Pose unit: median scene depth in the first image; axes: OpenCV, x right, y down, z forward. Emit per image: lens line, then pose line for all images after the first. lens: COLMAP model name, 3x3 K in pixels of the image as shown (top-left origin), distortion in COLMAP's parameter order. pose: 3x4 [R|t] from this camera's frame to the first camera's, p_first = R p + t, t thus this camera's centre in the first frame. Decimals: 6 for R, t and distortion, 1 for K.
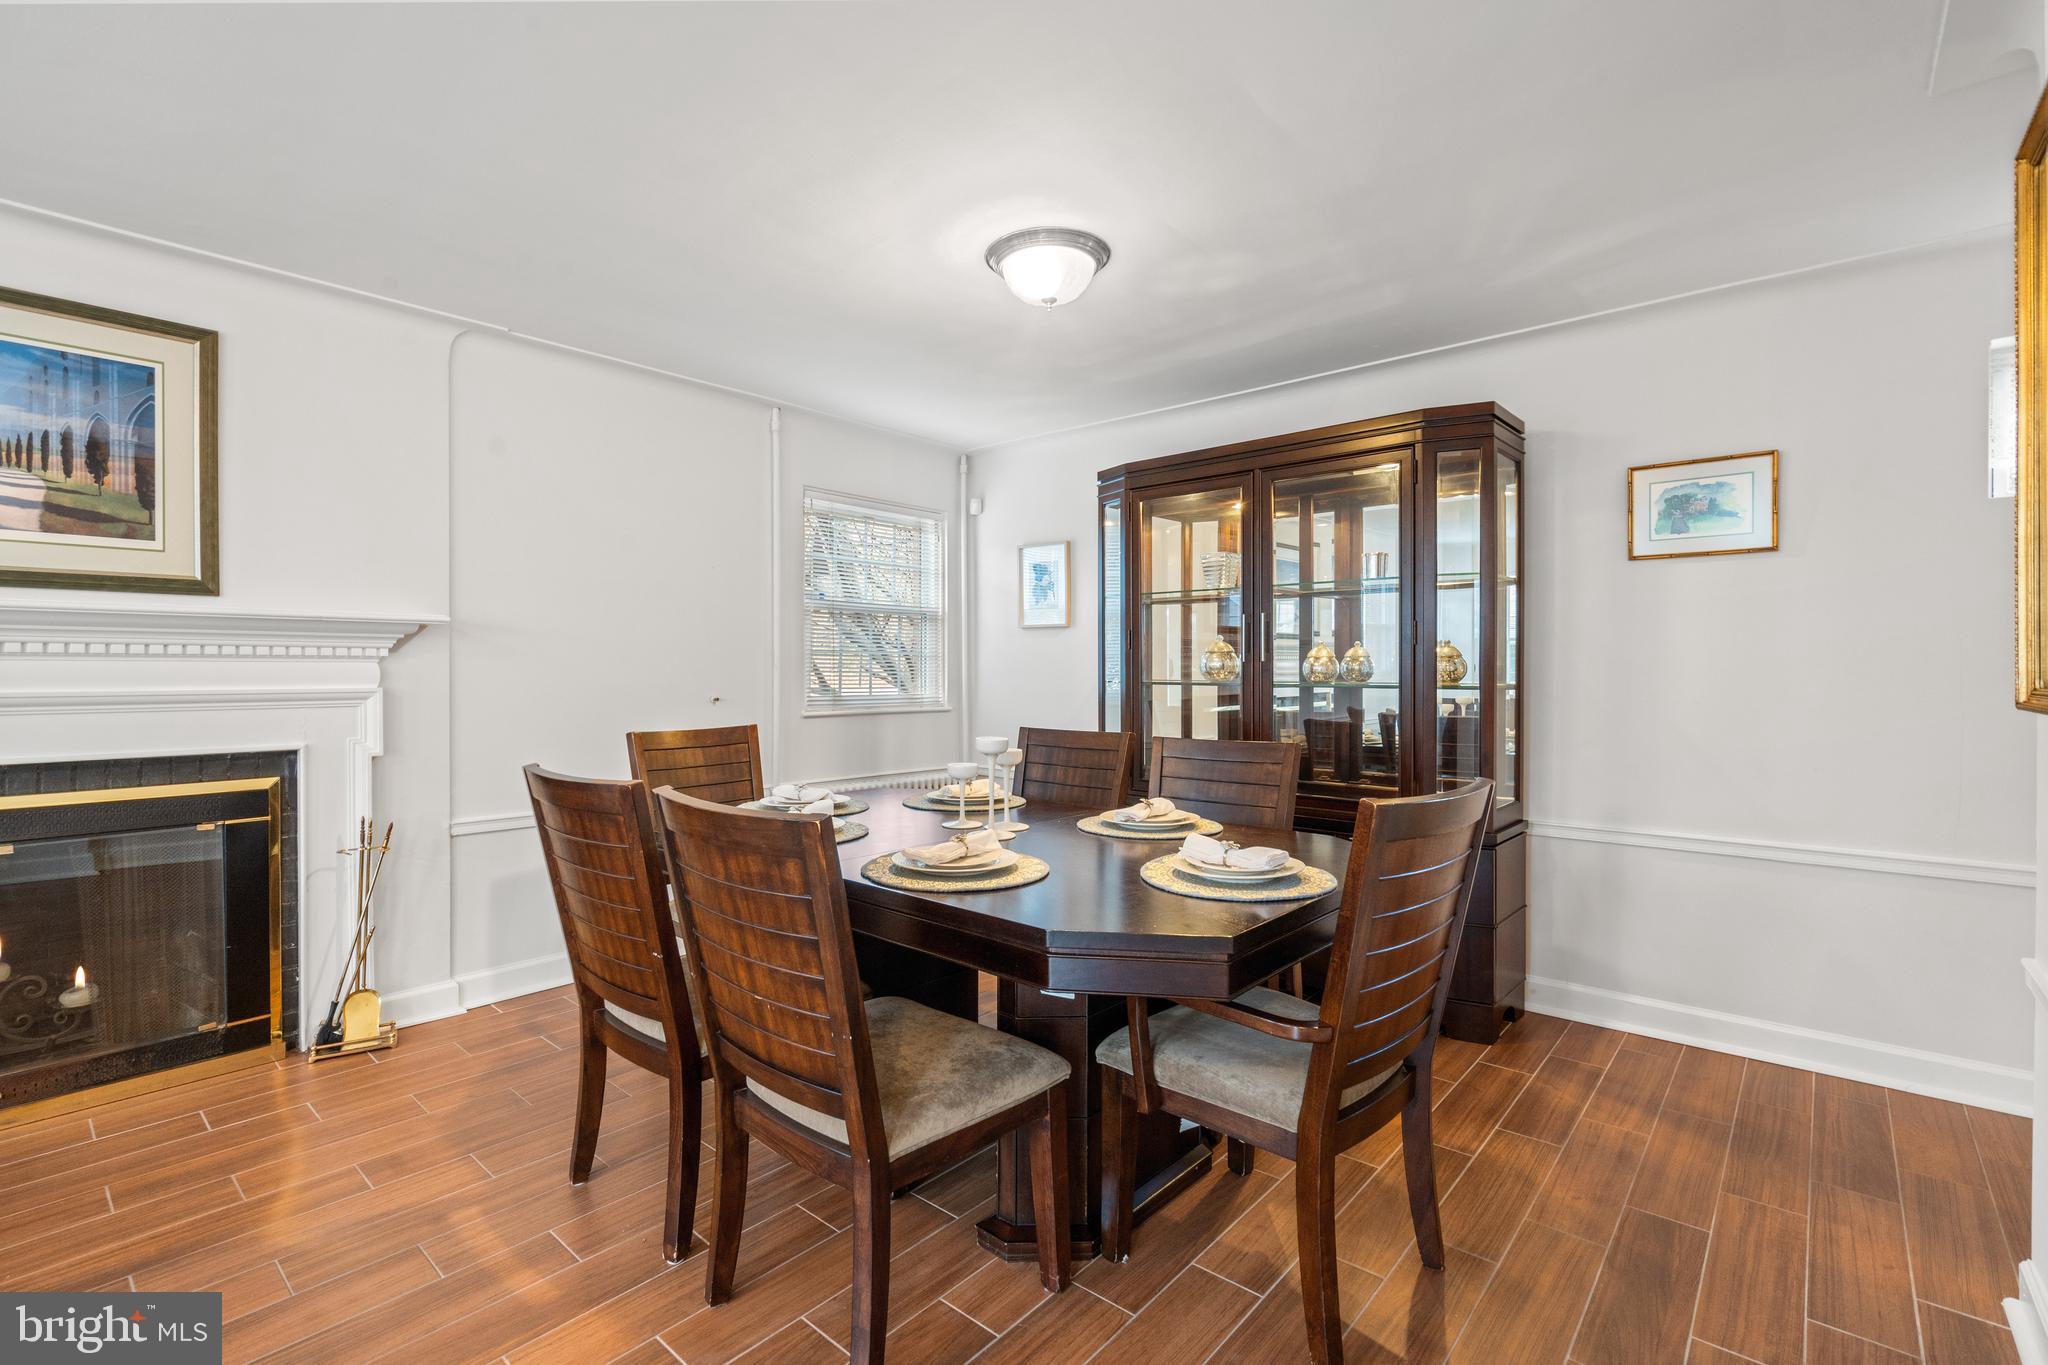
lens RADIAL K [[928.7, 0, 1015.6], [0, 928.7, 673.7], [0, 0, 1]] dist [-0.001669, -0.000414]
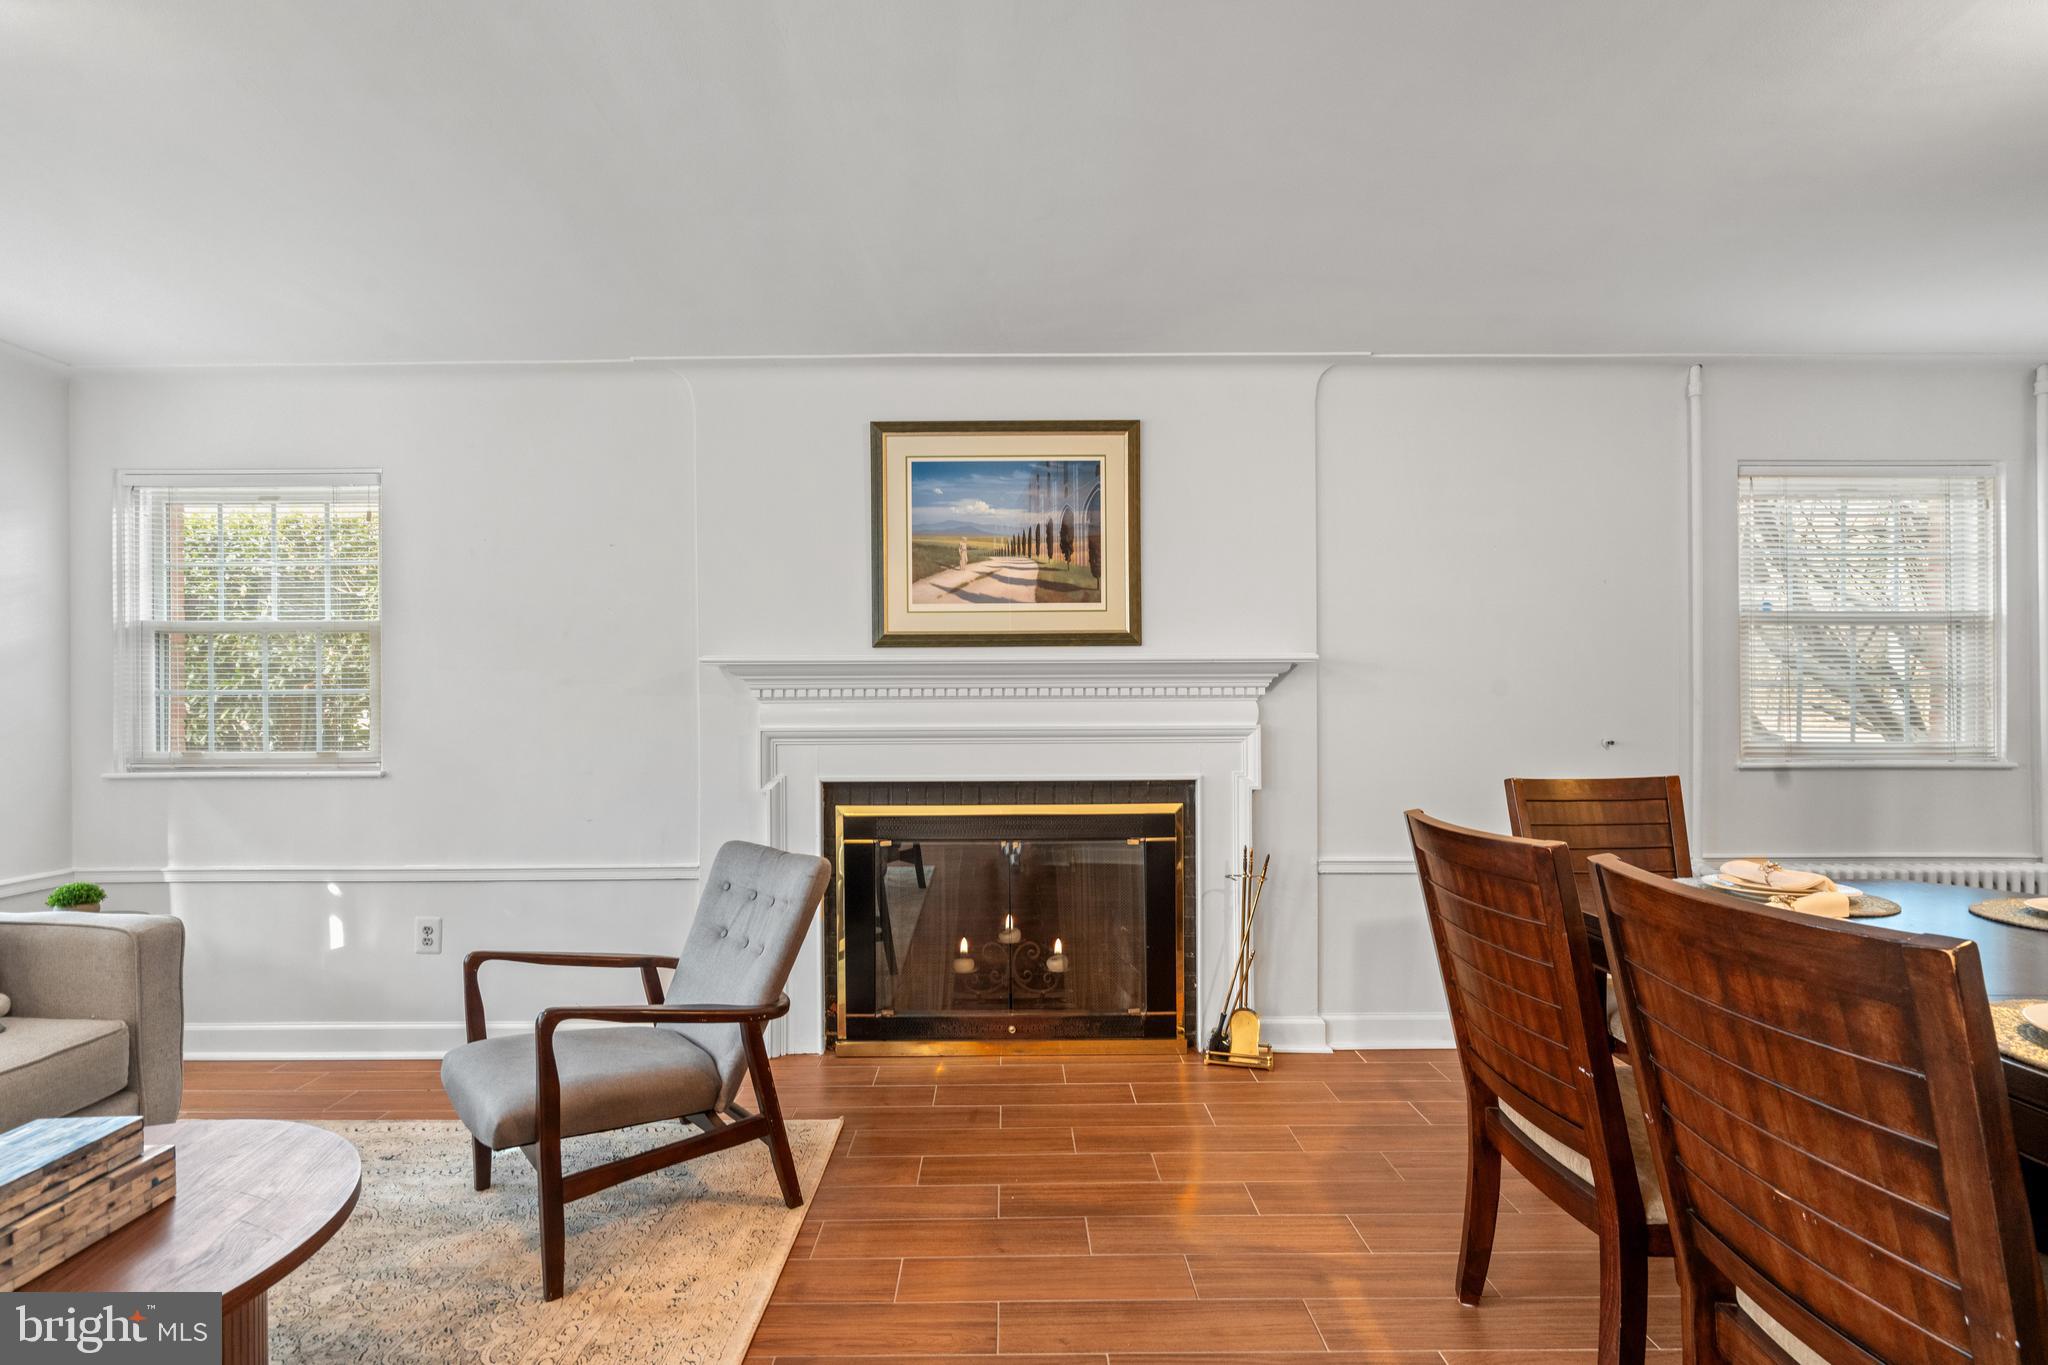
lens RADIAL K [[931.0, 0, 1015.9], [0, 931.0, 715.6], [0, 0, 1]] dist [-0.000054, 0.000074]
pose [[0.668425, -0.002335, -0.743776, -0.093237], [0.001086, 0.999997, -0.002163, 0.007375], [0.743779, 0.000638, 0.668425, 0.099323]]
